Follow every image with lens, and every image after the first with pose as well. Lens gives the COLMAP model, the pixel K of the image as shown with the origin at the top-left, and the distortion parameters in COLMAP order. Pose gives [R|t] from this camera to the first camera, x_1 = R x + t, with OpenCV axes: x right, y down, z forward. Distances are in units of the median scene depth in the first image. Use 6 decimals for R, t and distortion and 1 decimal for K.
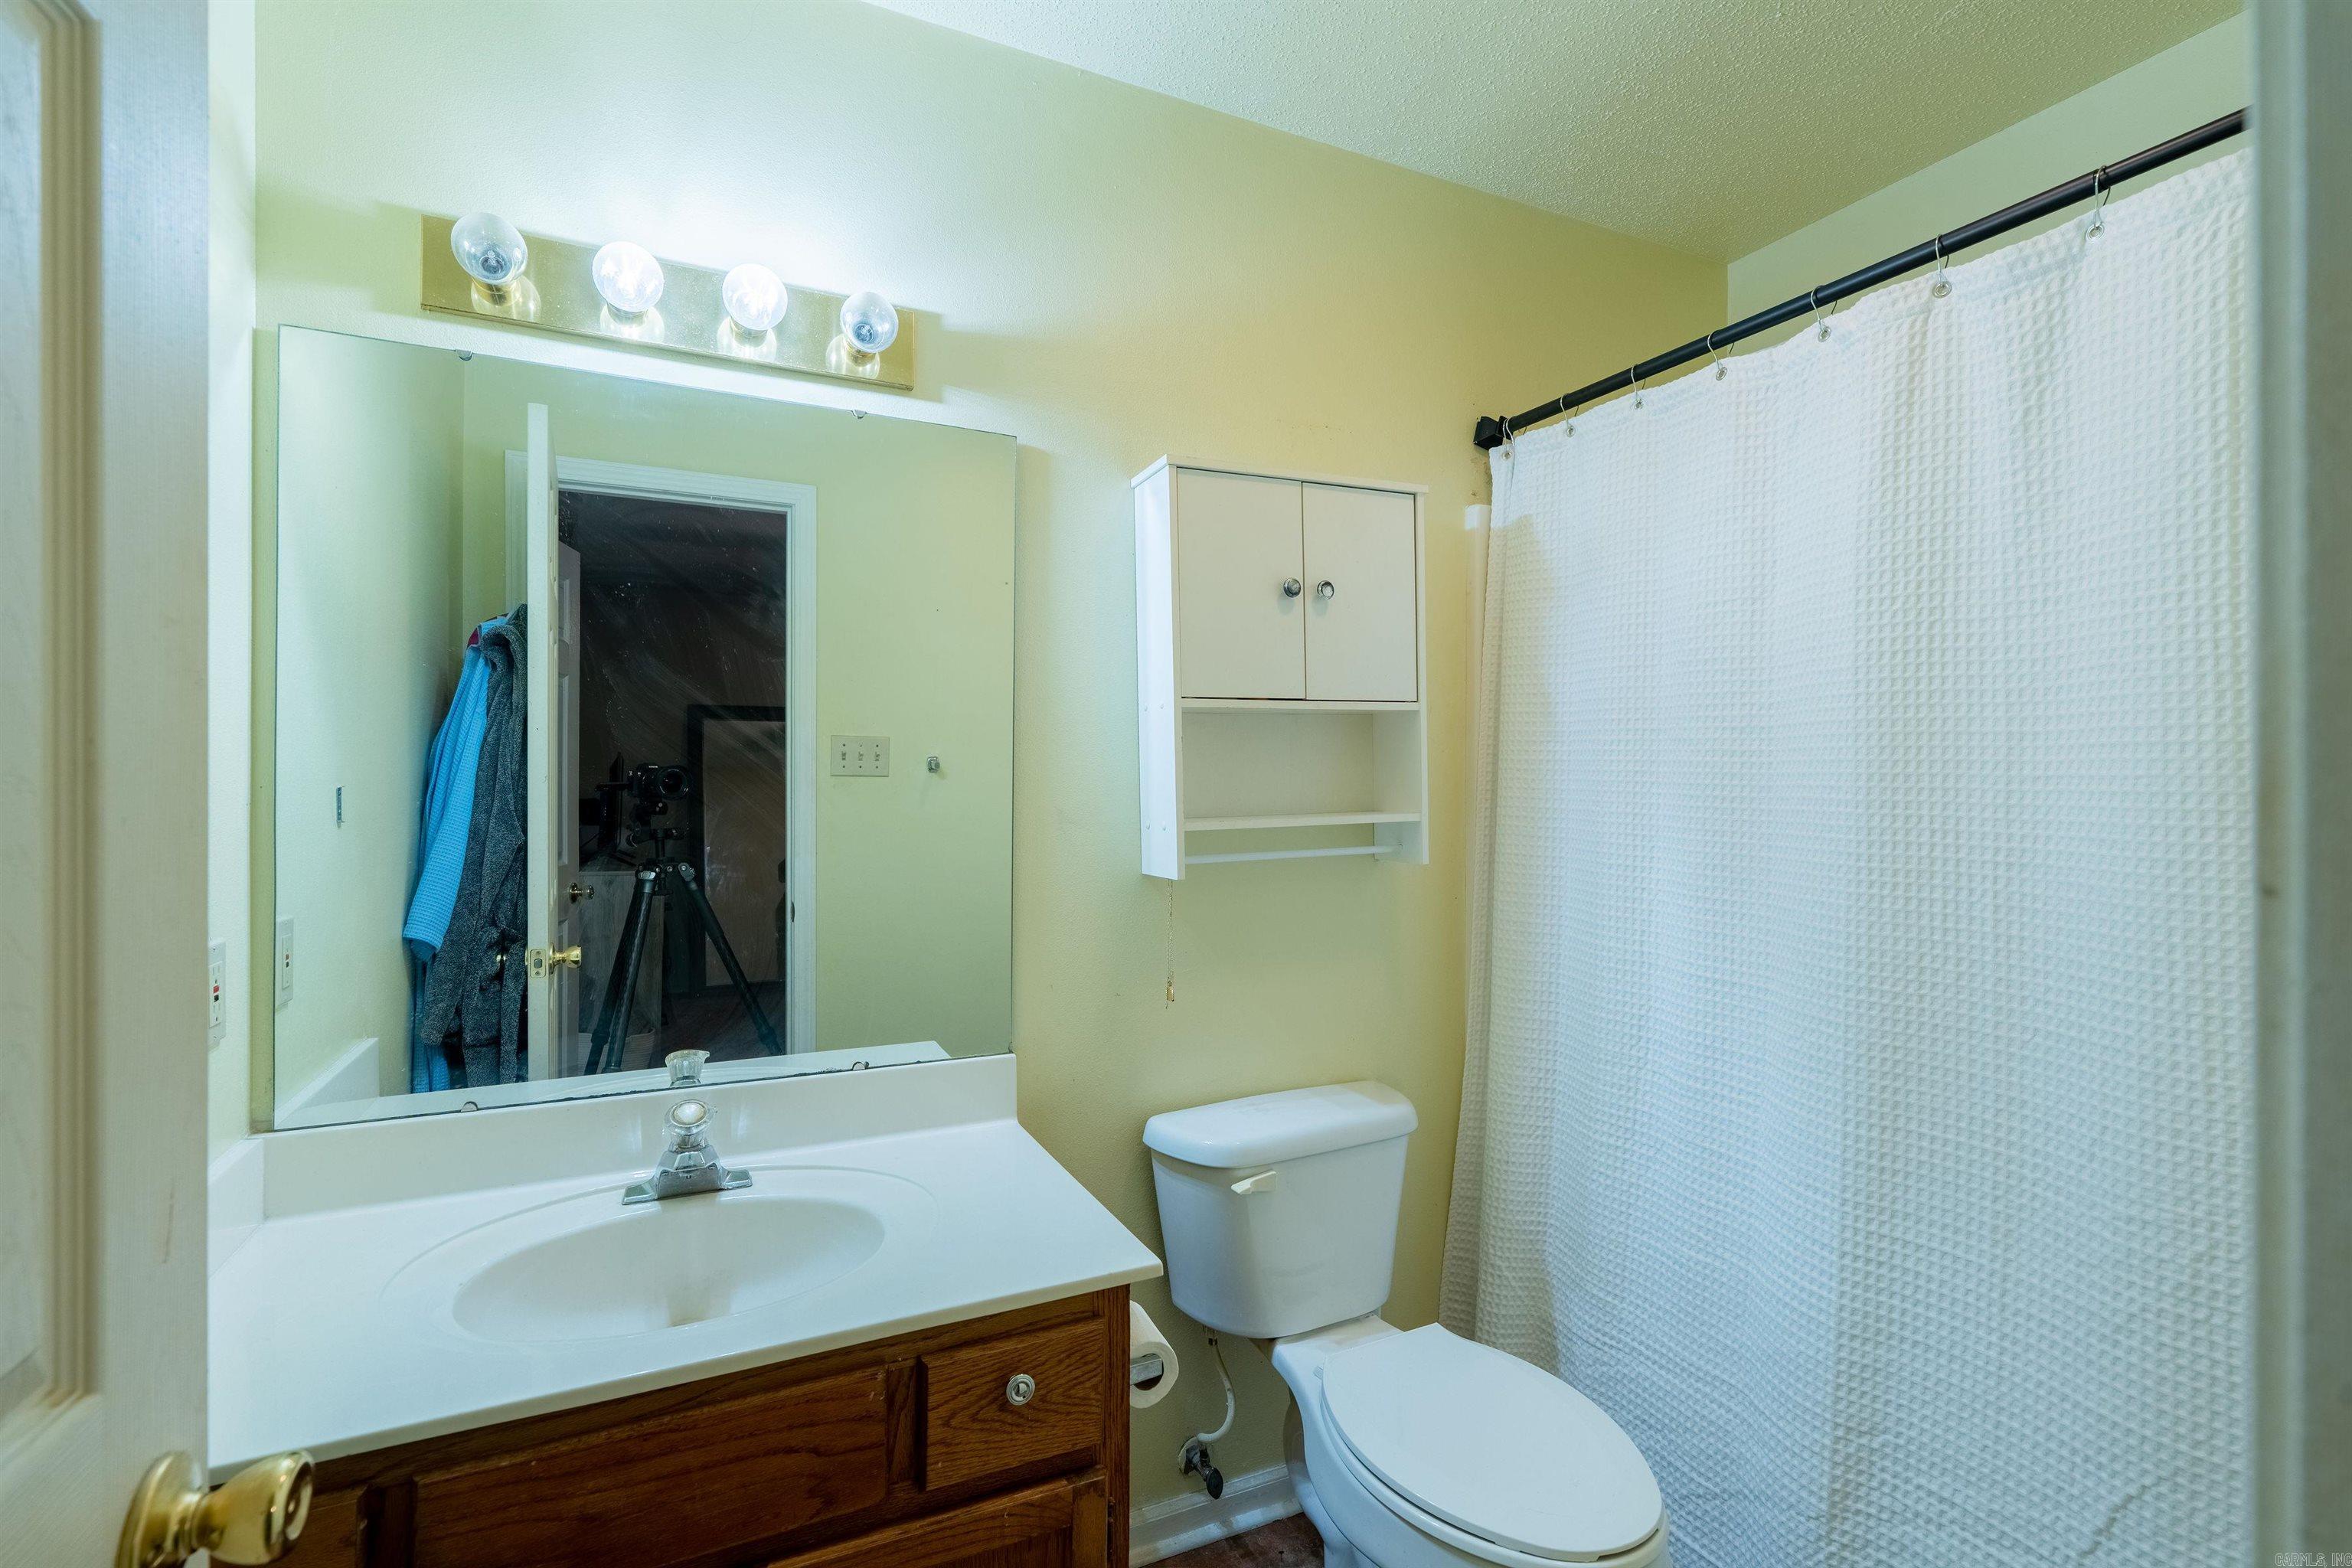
lens RADIAL K [[1057.7, 0, 1176.0], [0, 1057.7, 784.0], [0, 0, 1]] dist [-0.000086, -0.000076]
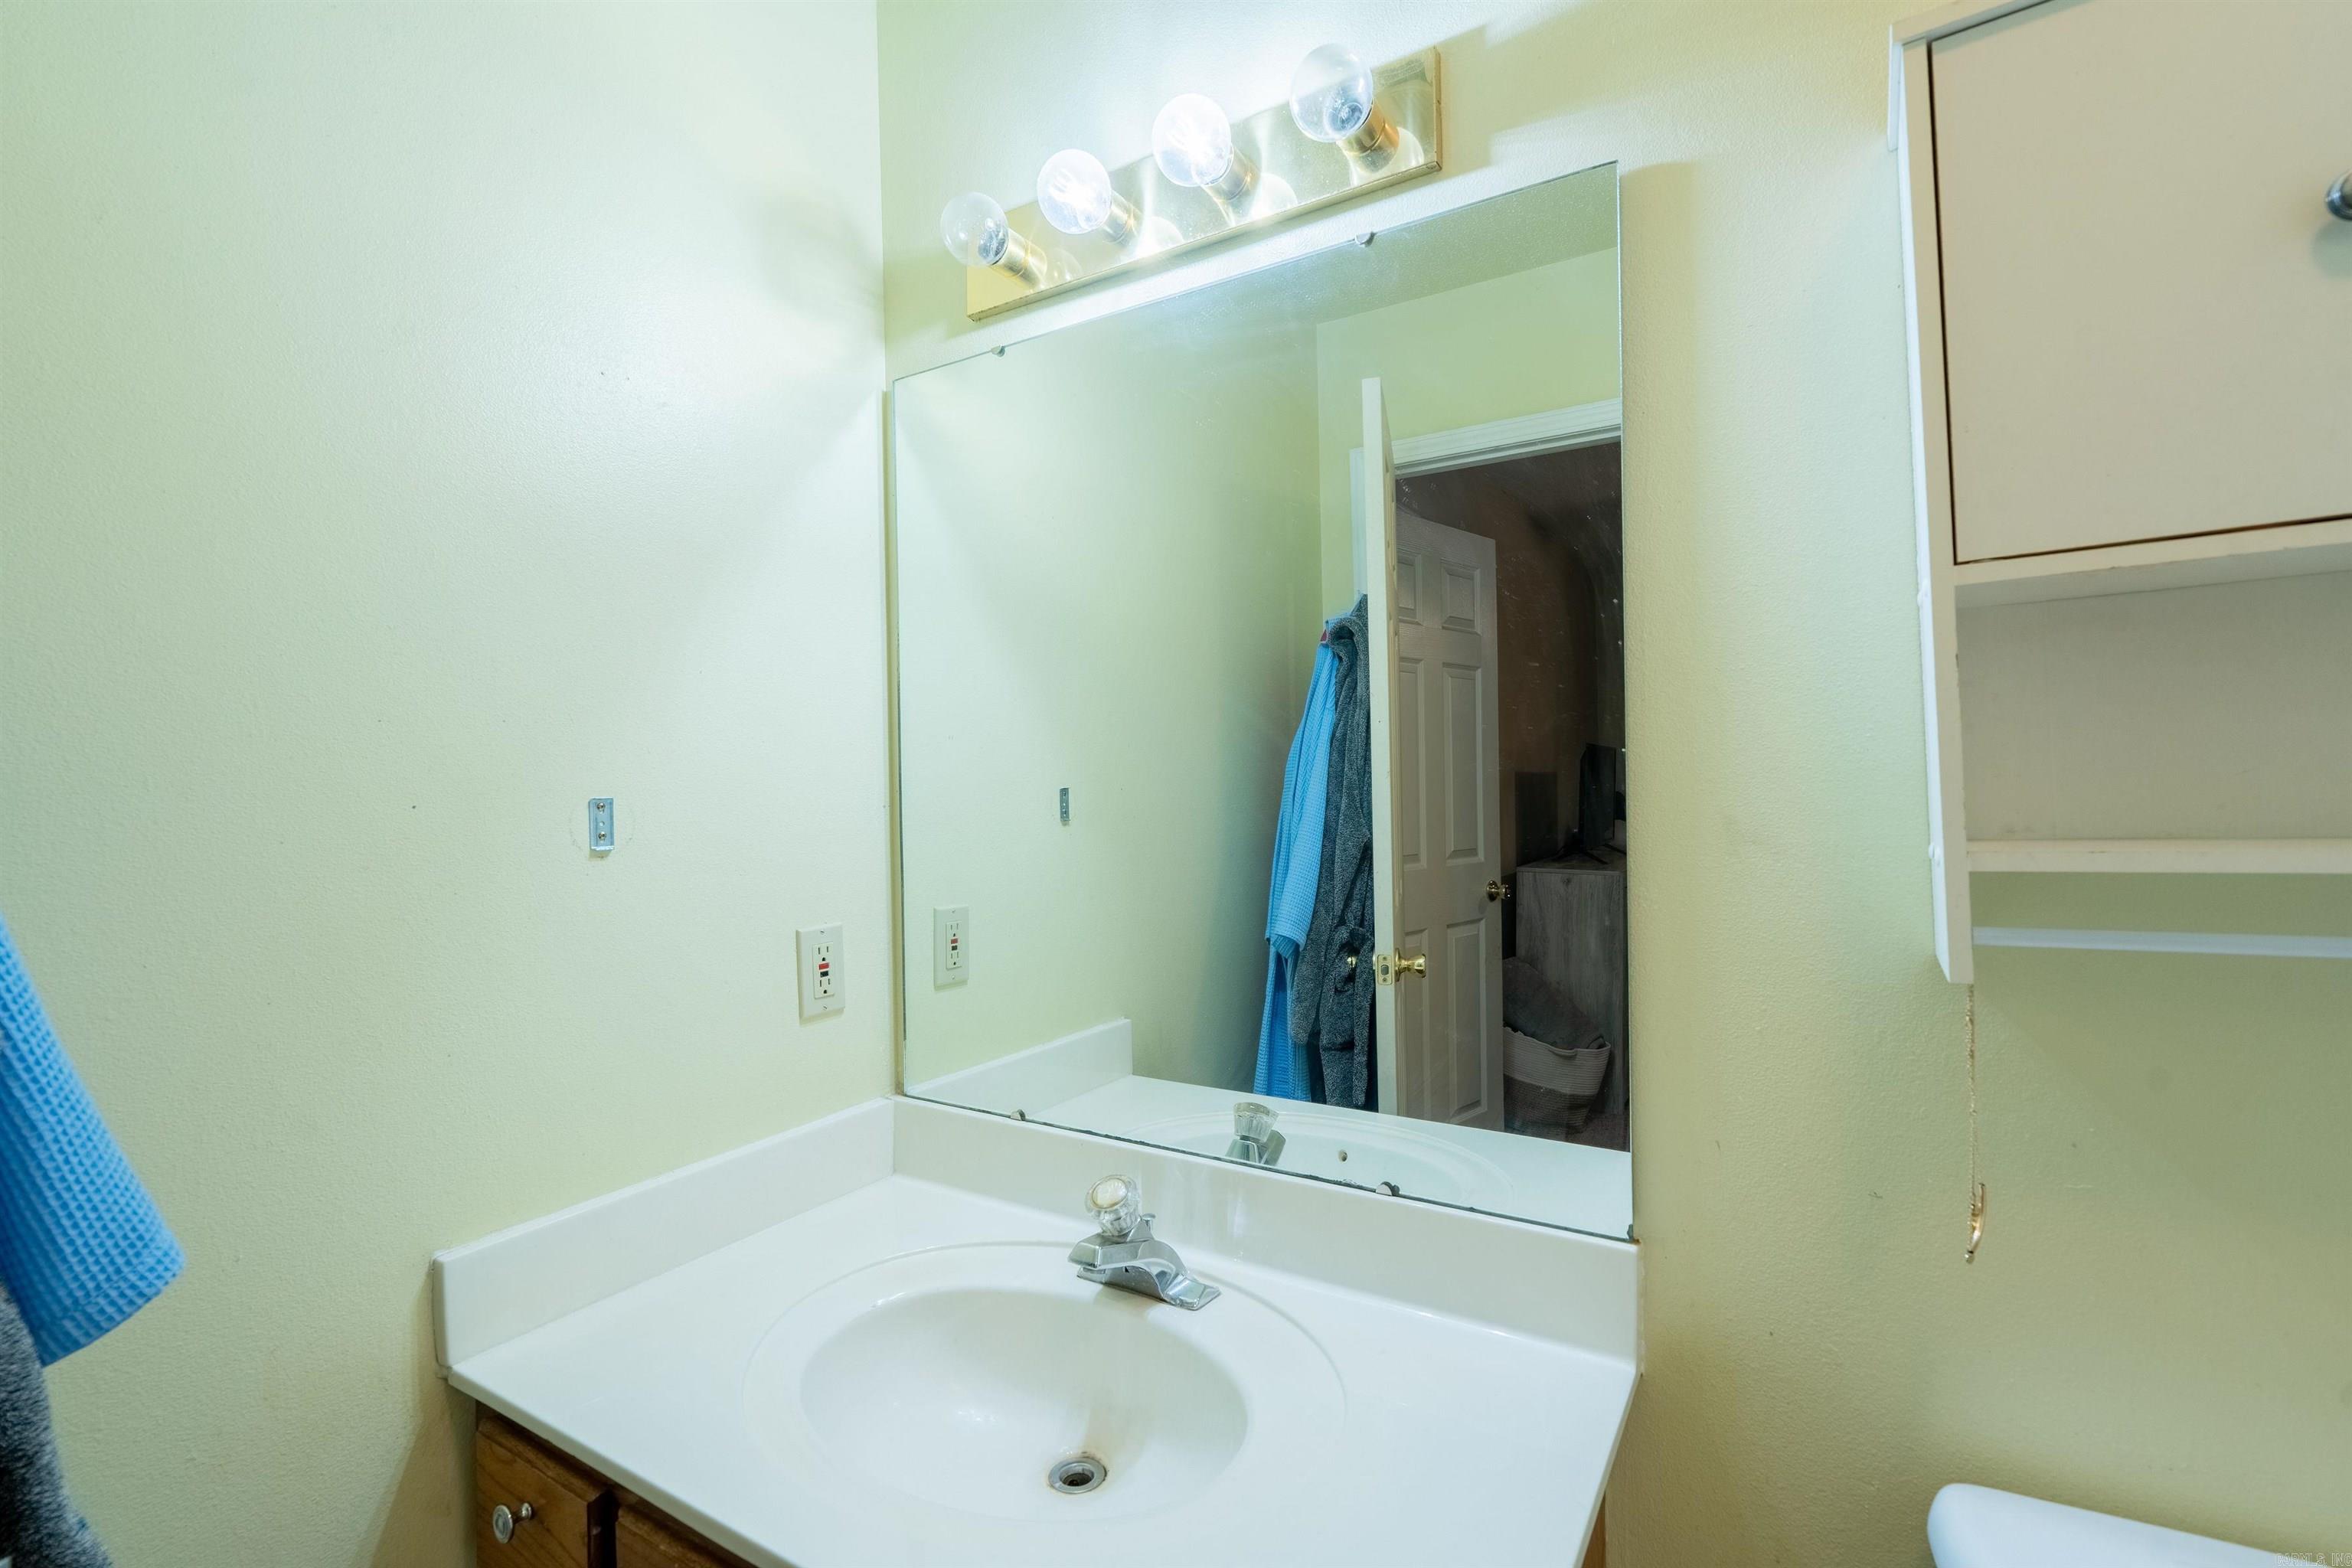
lens RADIAL K [[1129.6, 0, 1176.0], [0, 1129.6, 784.0], [0, 0, 1]] dist [-0.000392, -0.000025]
pose [[0.508257, -0.017038, -0.861037, 0.175034], [0.028586, 0.999587, -0.002906, 0.001843], [0.860731, -0.023136, 0.508534, 0.339439]]
